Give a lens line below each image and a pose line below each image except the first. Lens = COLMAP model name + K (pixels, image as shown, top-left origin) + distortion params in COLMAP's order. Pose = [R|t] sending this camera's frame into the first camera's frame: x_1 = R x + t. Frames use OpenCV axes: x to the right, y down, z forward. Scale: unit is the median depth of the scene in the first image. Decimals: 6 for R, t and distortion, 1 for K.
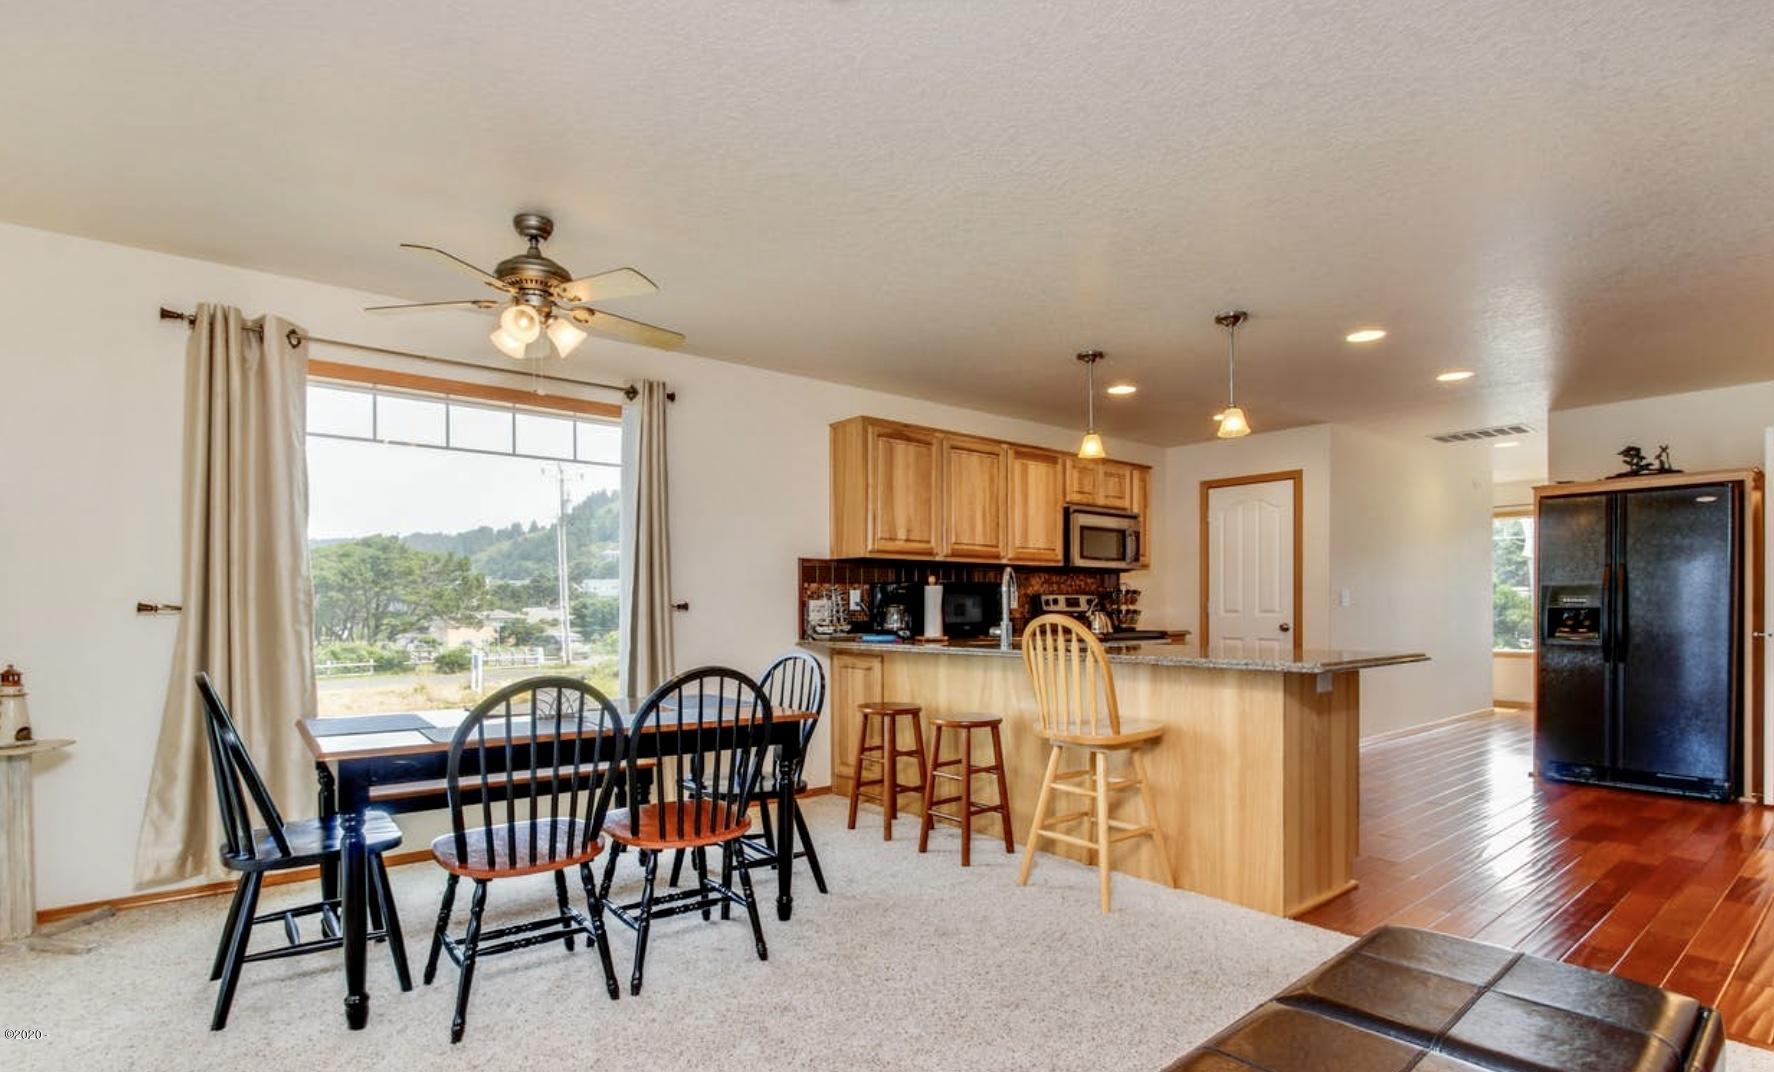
lens RADIAL K [[859.3, 0, 886.9], [0, 859.3, 610.4], [0, 0, 1]] dist [-0.015272, -0.000045]
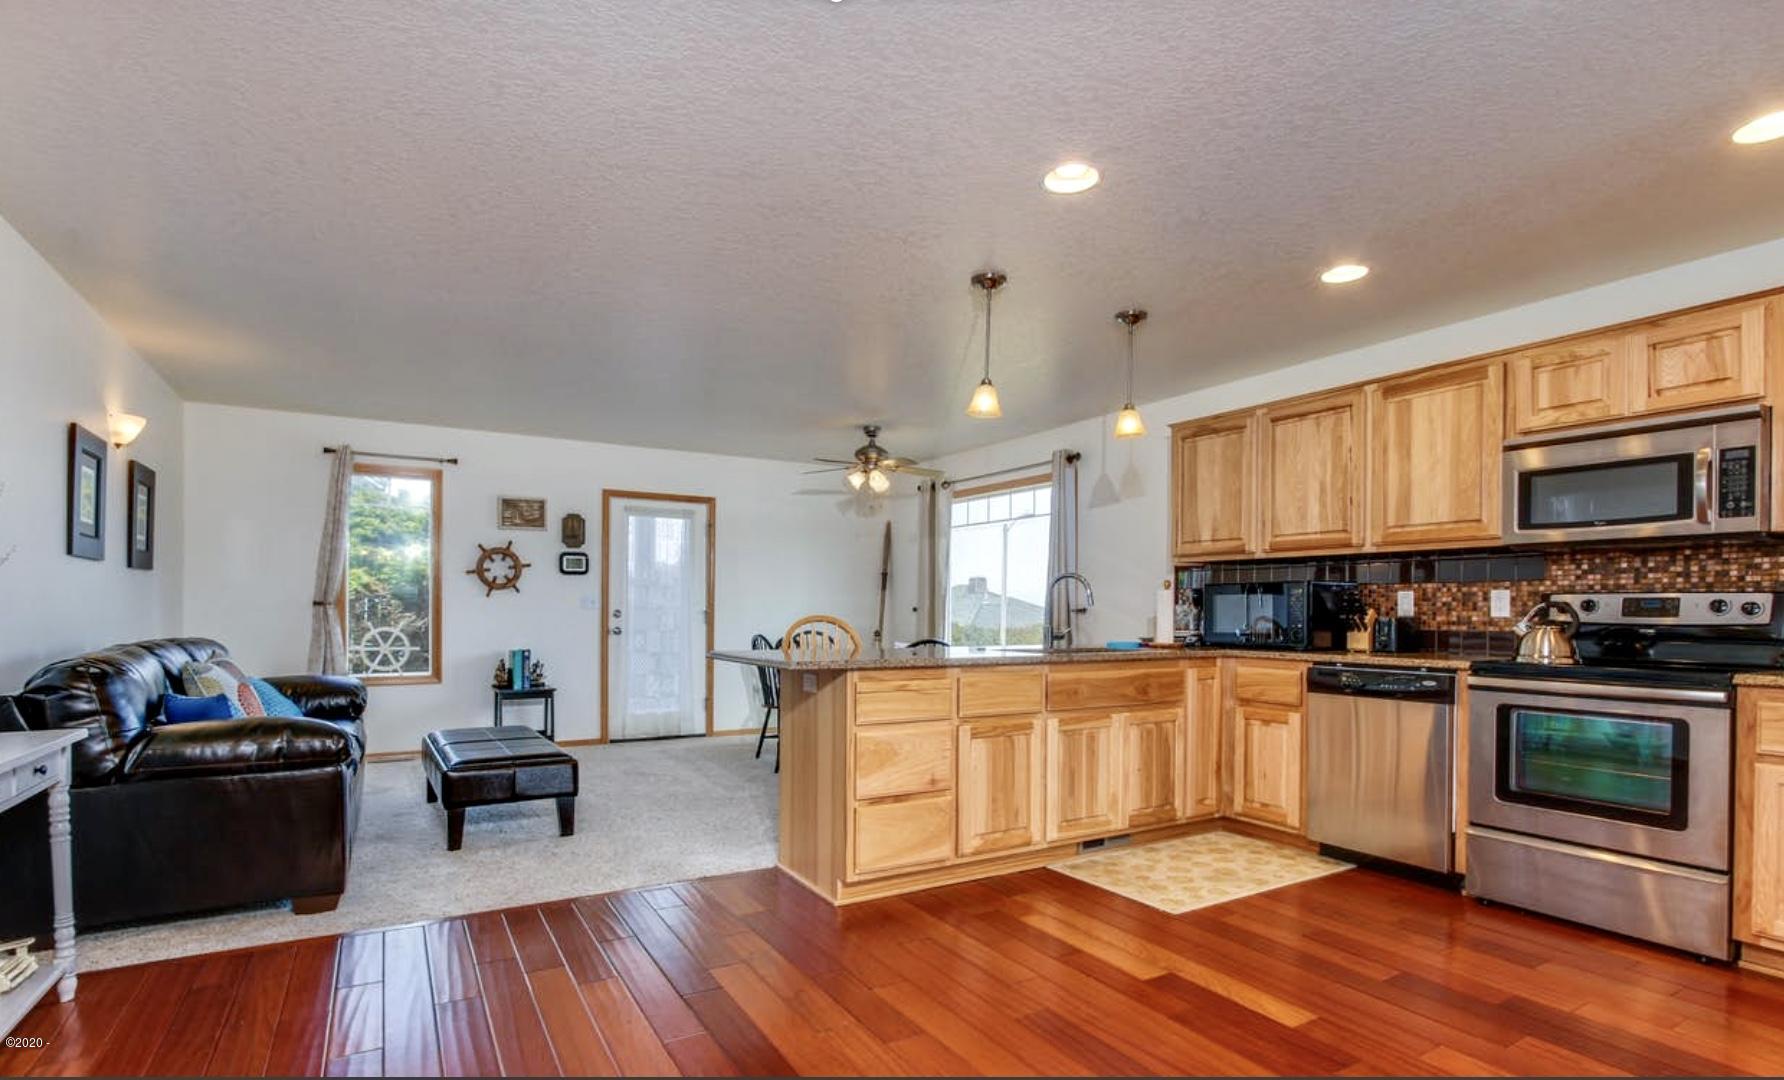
lens RADIAL K [[864.1, 0, 891.9], [0, 864.1, 614.8], [0, 0, 1]] dist [-0.015272, -0.000045]
pose [[-0.149998, 0.008391, -0.988651, 0.960321], [-0.010830, 0.999890, 0.010129, -0.006053], [0.988627, 0.012226, -0.149891, 0.762391]]
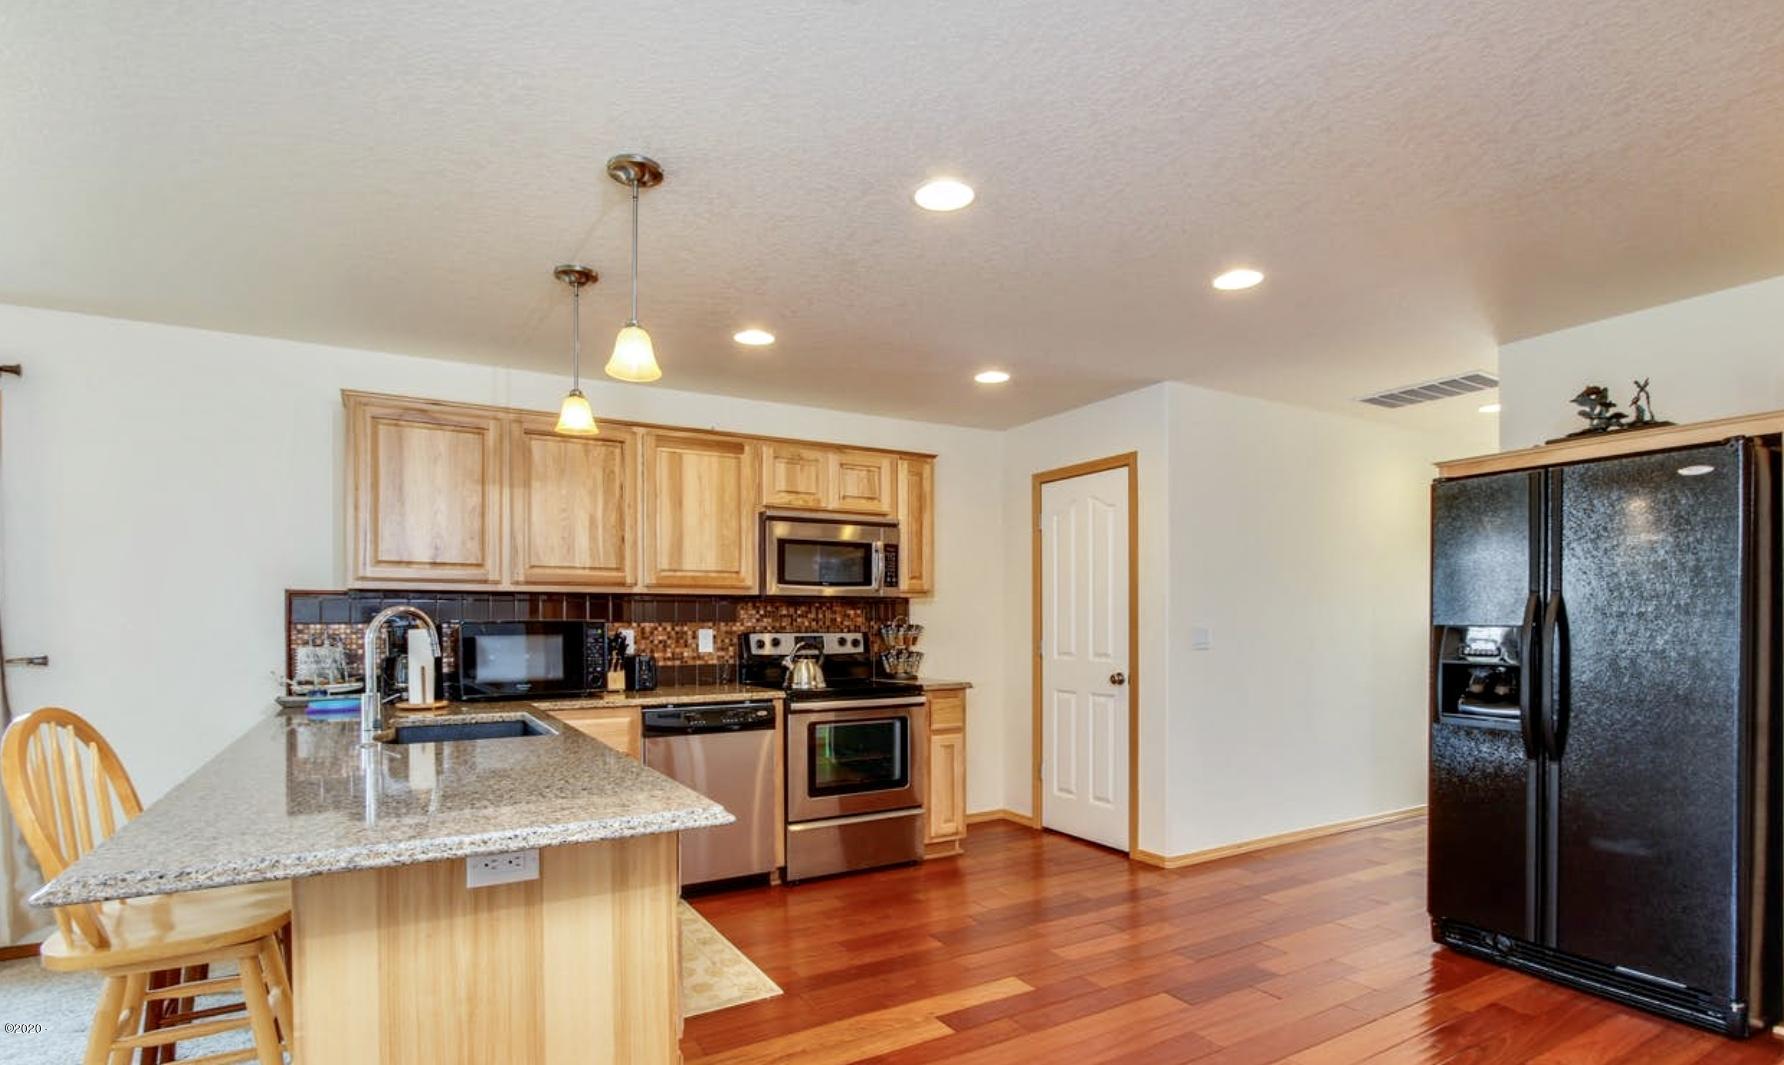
lens RADIAL K [[874.6, 0, 892.6], [0, 874.6, 621.4], [0, 0, 1]] dist [-0.003299, -0.000523]
pose [[0.987202, -0.000298, -0.159477, 0.493256], [-0.000664, 0.999982, -0.005983, -0.027996], [0.159476, 0.006013, 0.987184, 0.330567]]
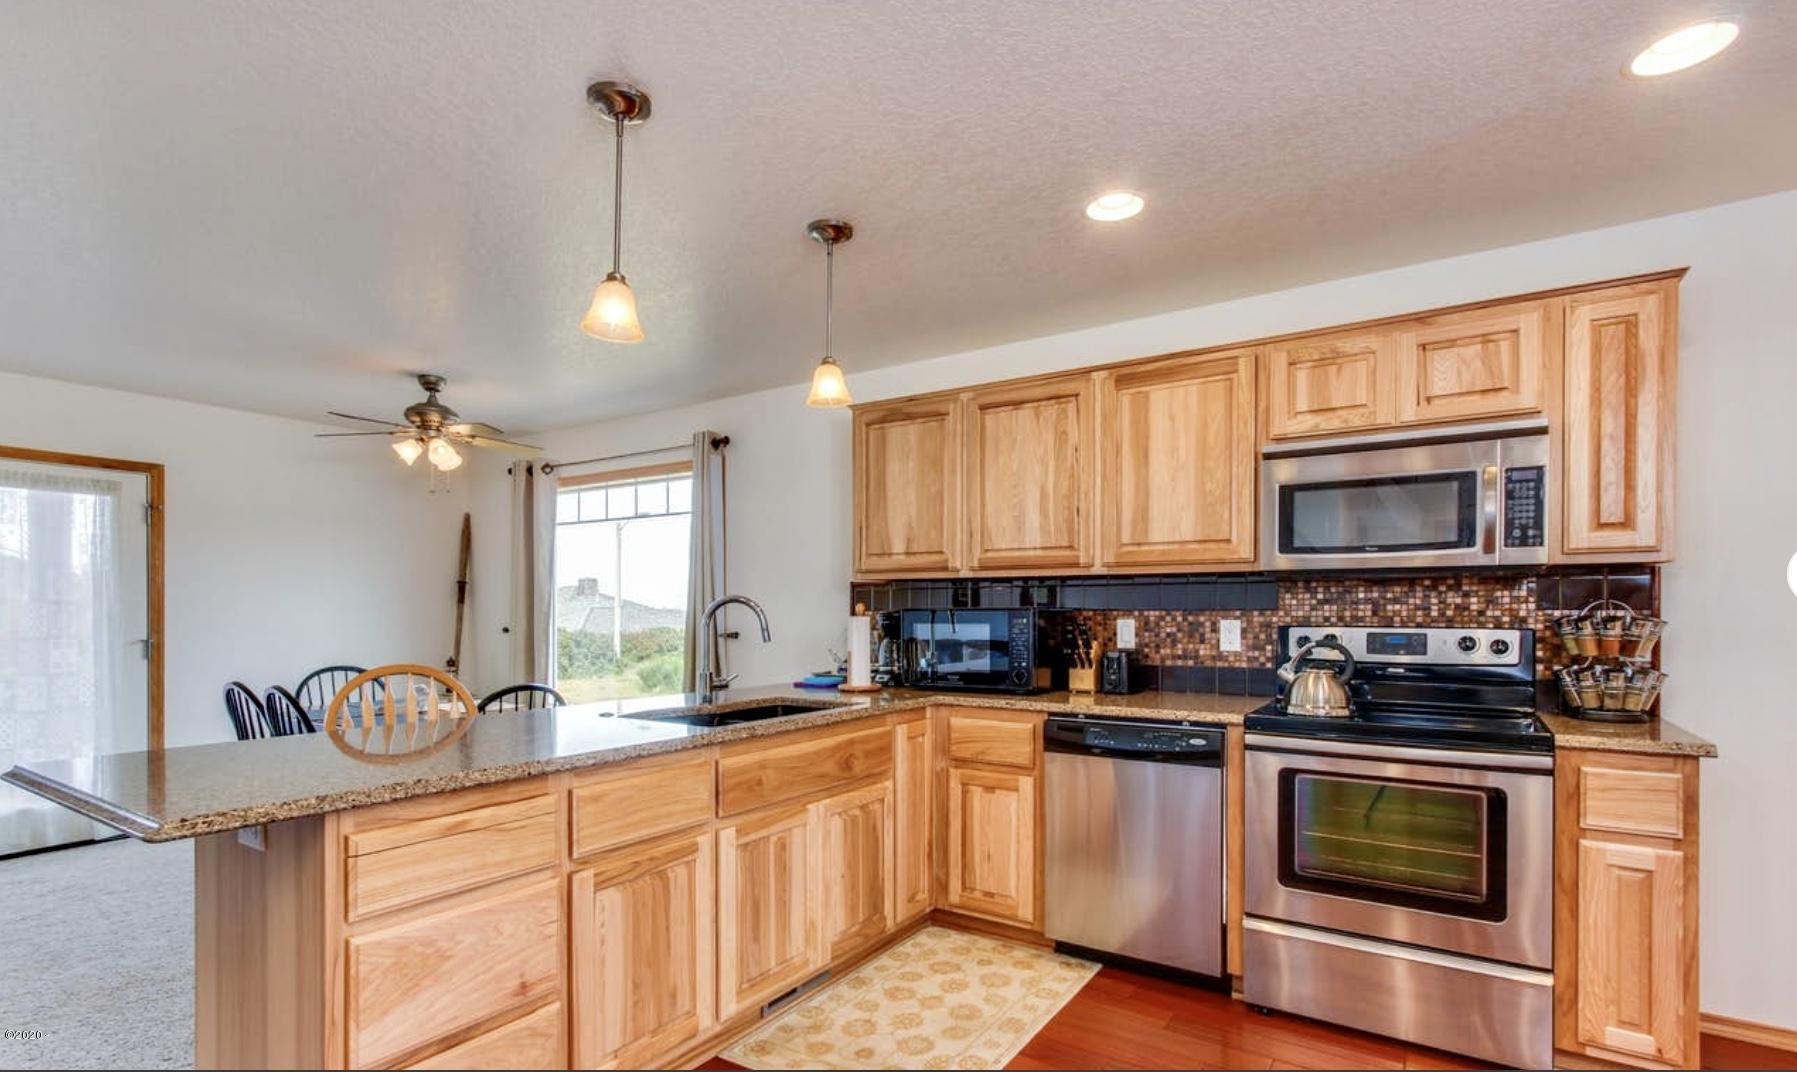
lens RADIAL K [[841.6, 0, 897.0], [0, 841.6, 619.3], [0, 0, 1]] dist [-0.000536, 0.000371]
pose [[0.296600, 0.014496, -0.954892, 0.690207], [-0.005566, 0.999894, 0.013450, -0.032697], [0.954986, 0.001325, 0.296650, 0.741241]]
